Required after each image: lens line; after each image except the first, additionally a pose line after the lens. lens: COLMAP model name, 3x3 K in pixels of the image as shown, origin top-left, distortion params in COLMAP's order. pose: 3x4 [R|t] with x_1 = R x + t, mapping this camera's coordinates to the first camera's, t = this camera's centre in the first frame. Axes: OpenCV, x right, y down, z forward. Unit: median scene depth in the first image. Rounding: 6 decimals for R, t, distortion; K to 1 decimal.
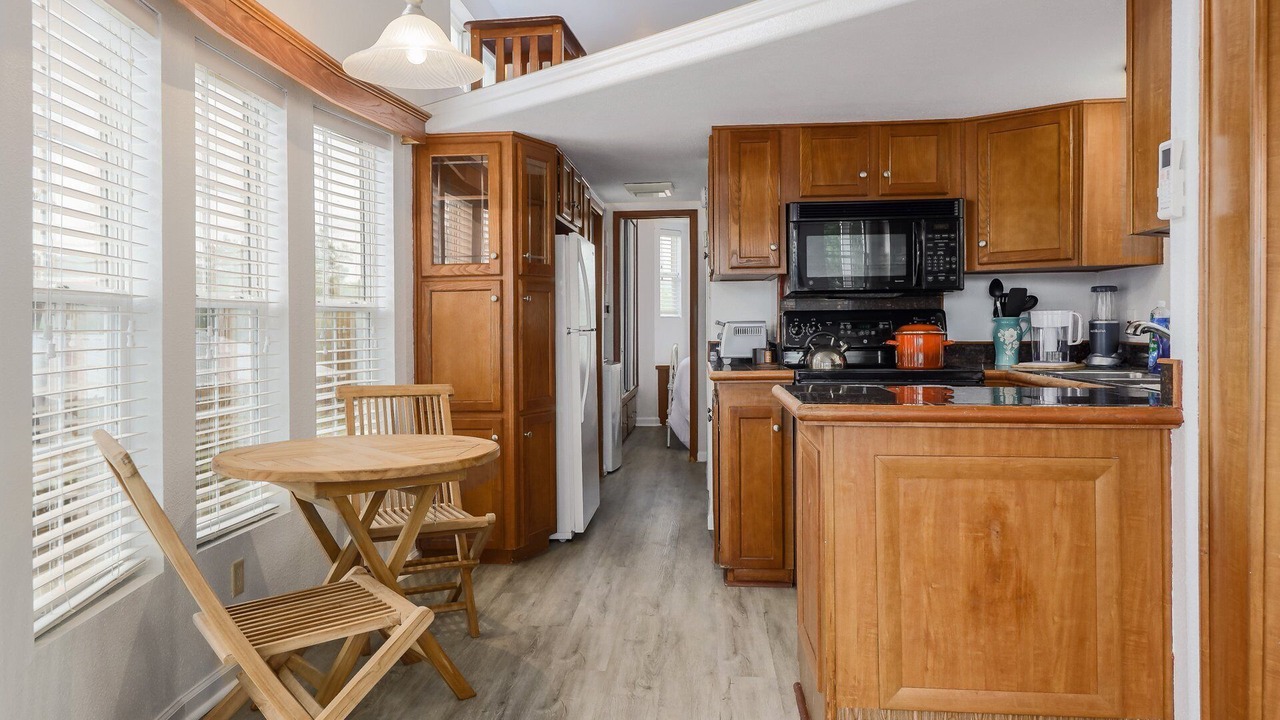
lens RADIAL K [[837.6, 0, 644.3], [0, 837.6, 333.6], [0, 0, 1]] dist [0.003287, -0.008226]
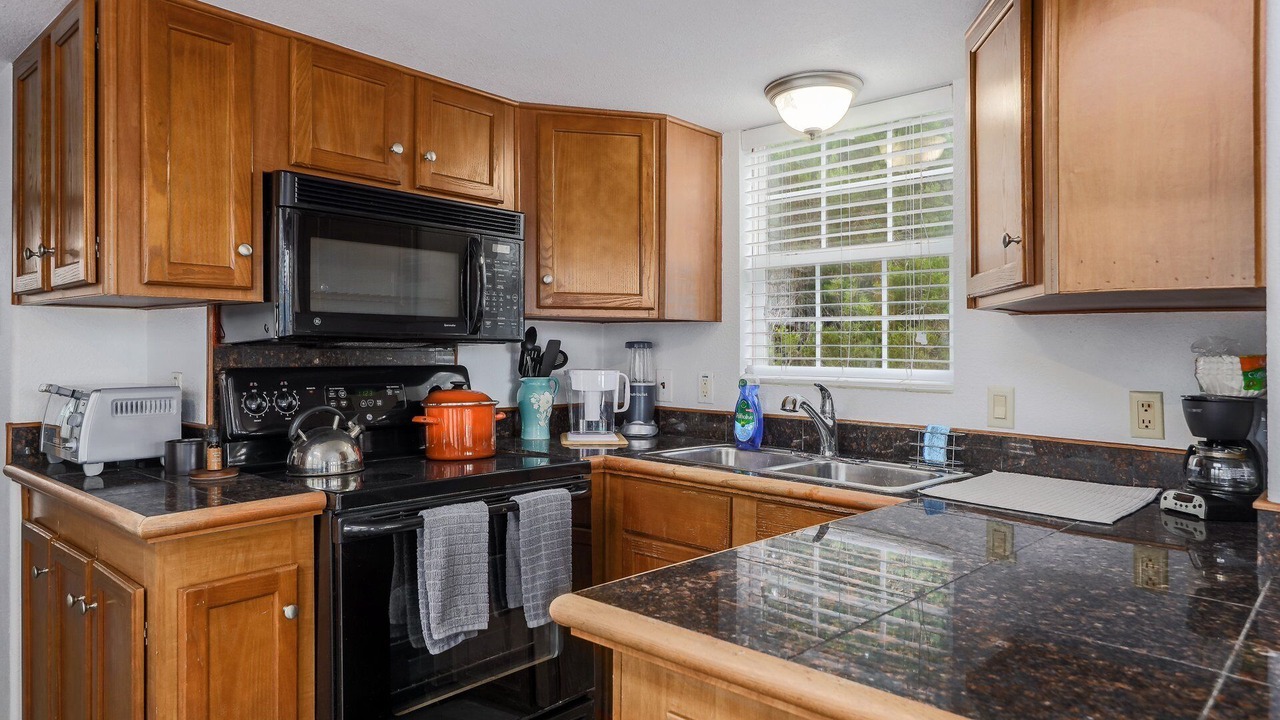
lens RADIAL K [[767.2, 0, 642.3], [0, 767.2, 364.9], [0, 0, 1]] dist [0.000371, 0.002027]
pose [[0.601801, -0.002426, 0.798643, -0.079202], [-0.005745, 0.999956, 0.007367, -0.038369], [-0.798626, -0.009022, 0.601760, 0.529997]]
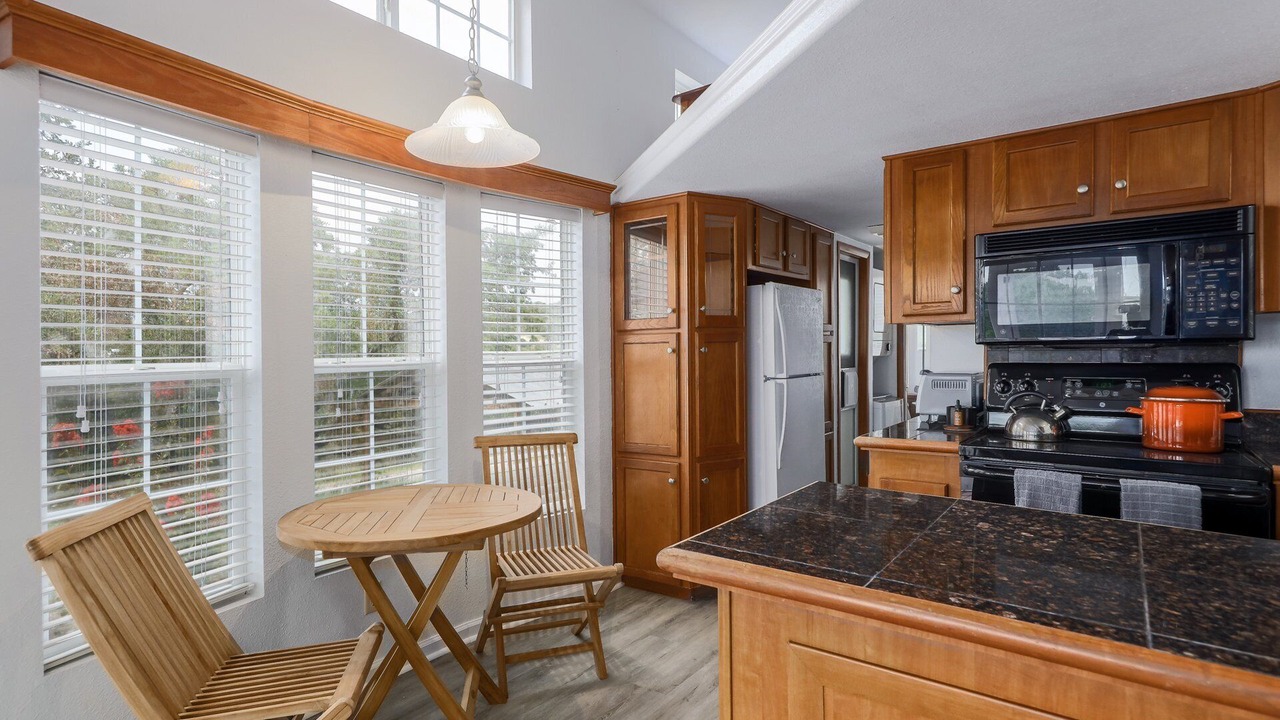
lens RADIAL K [[665.0, 0, 641.8], [0, 665.0, 357.4], [0, 0, 1]] dist [0.025994, -0.003198]
pose [[0.855309, 0.004204, -0.518101, 0.240208], [-0.000466, 0.999973, 0.007345, -0.041619], [0.518118, -0.006041, 0.855288, 0.271122]]
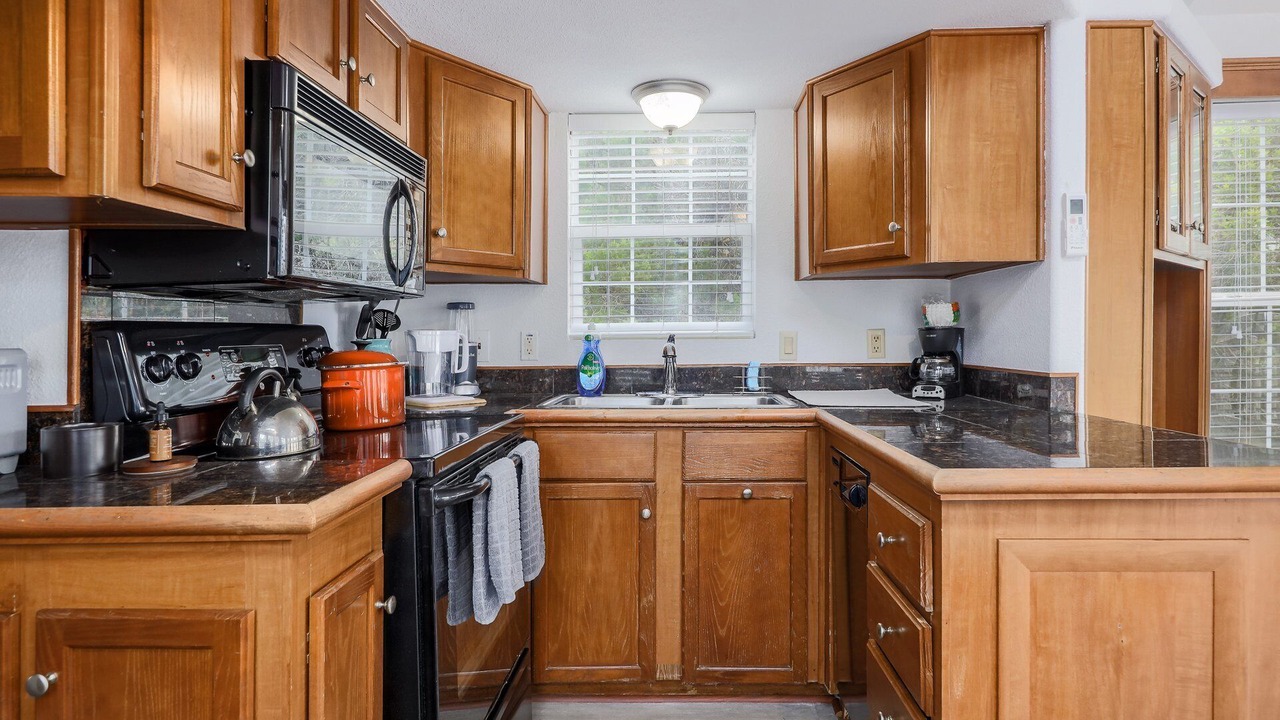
lens RADIAL K [[715.1, 0, 639.8], [0, 715.1, 311.6], [0, 0, 1]] dist [0.007675, 0.006812]
pose [[-0.060710, 0.038940, 0.997396, -0.193094], [0.018179, 0.999116, -0.037900, -0.016035], [-0.997990, 0.015831, -0.061365, 0.861295]]
